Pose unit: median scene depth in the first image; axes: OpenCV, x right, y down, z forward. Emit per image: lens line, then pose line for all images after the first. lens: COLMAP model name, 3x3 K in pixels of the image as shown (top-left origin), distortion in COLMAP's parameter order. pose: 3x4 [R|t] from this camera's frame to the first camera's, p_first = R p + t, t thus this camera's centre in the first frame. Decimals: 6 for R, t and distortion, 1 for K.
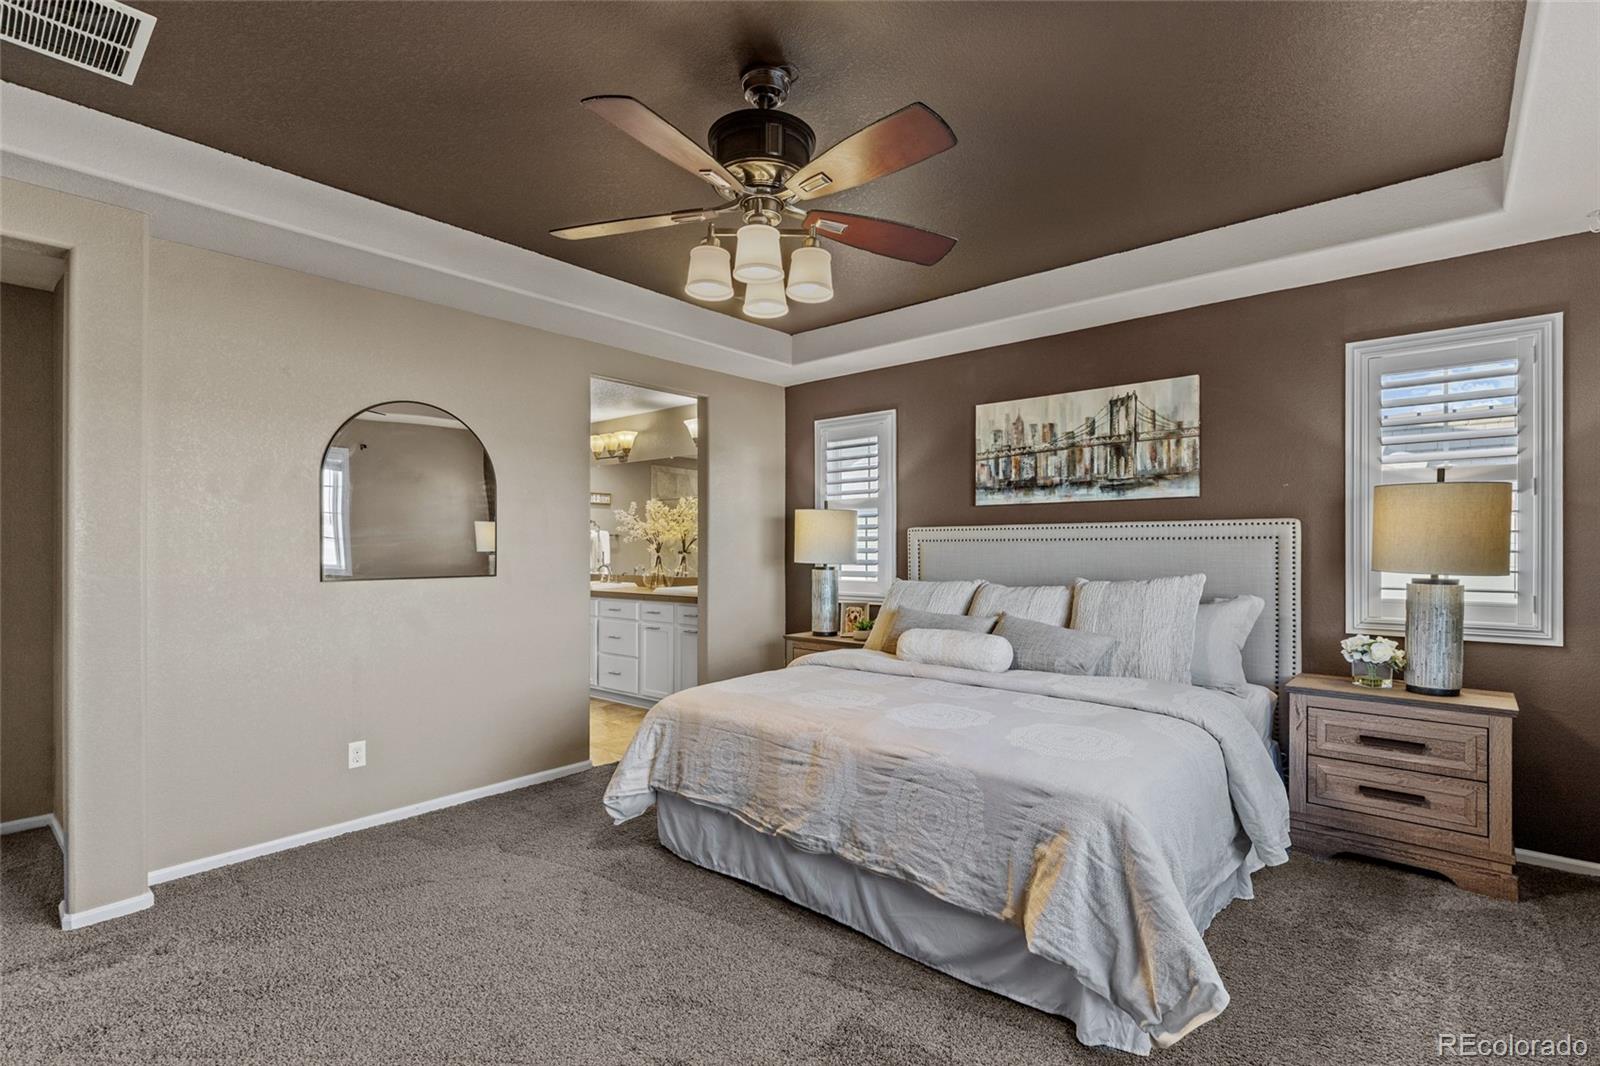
lens RADIAL K [[726.2, 0, 786.4], [0, 726.2, 546.2], [0, 0, 1]] dist [0.012277, -0.000615]
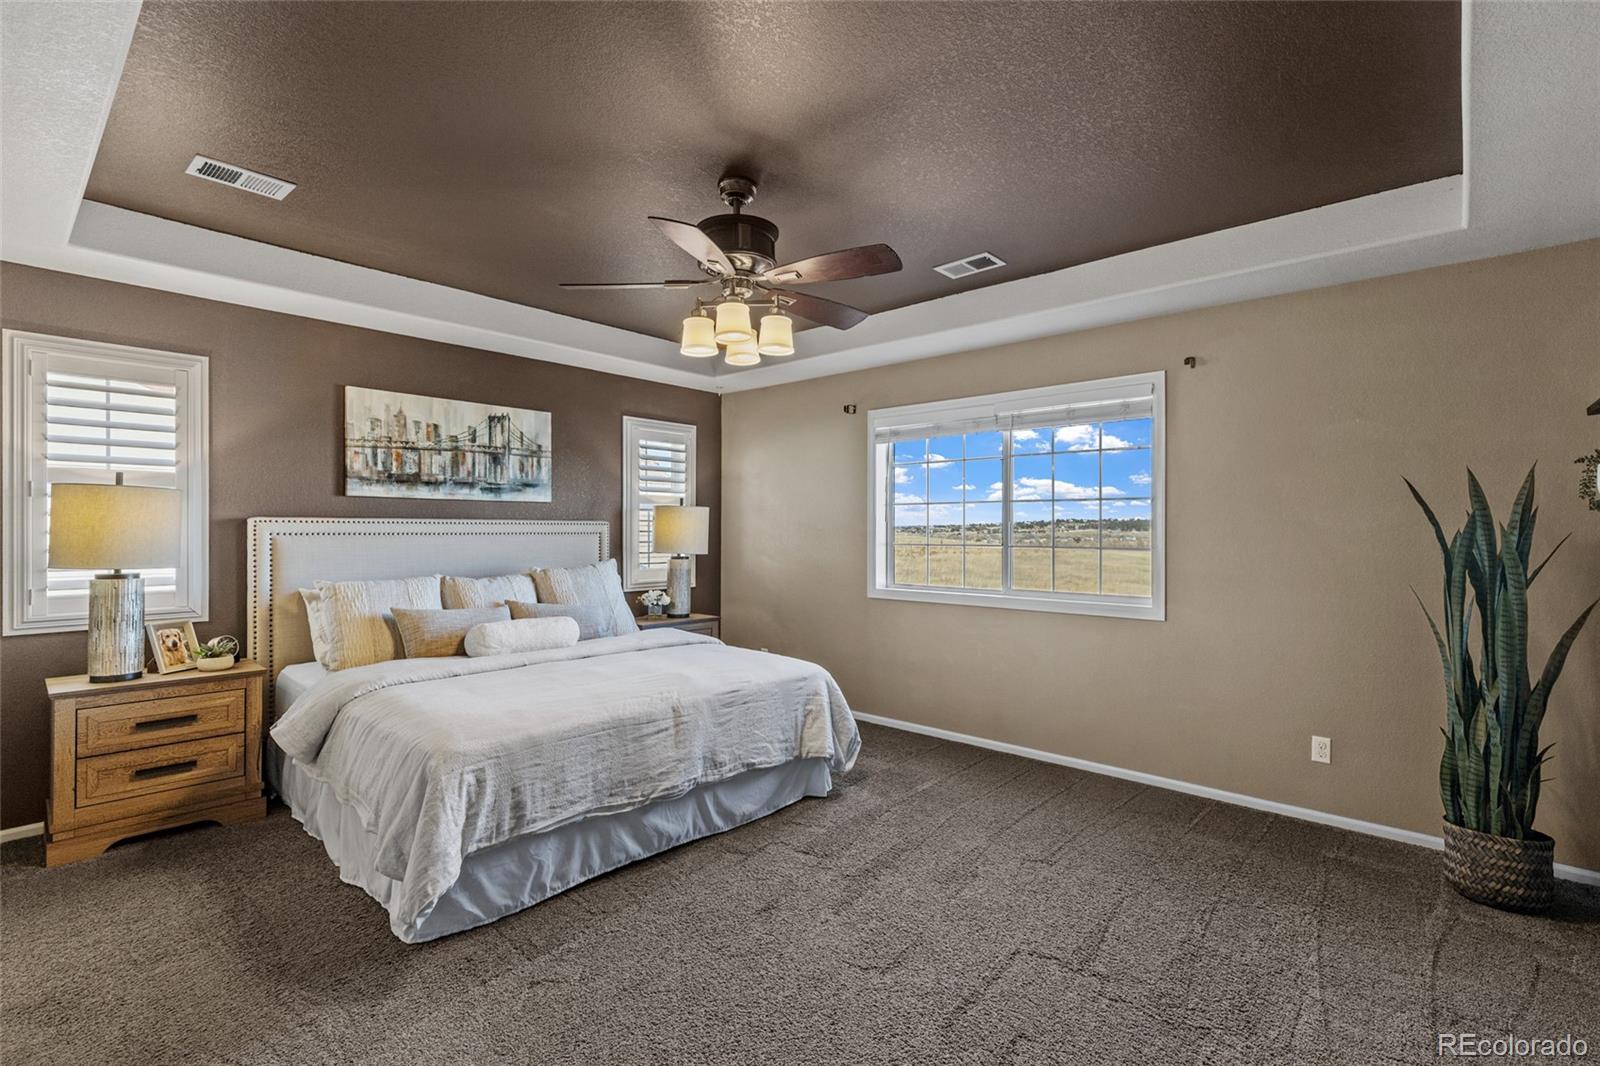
lens RADIAL K [[726.2, 0, 786.4], [0, 726.2, 529.5], [0, 0, 1]] dist [0.012277, -0.000615]
pose [[0.054917, 0.003650, 0.998484, -0.692668], [-0.003366, 0.999988, -0.003470, -0.013579], [-0.998485, -0.003170, 0.054929, 0.445630]]
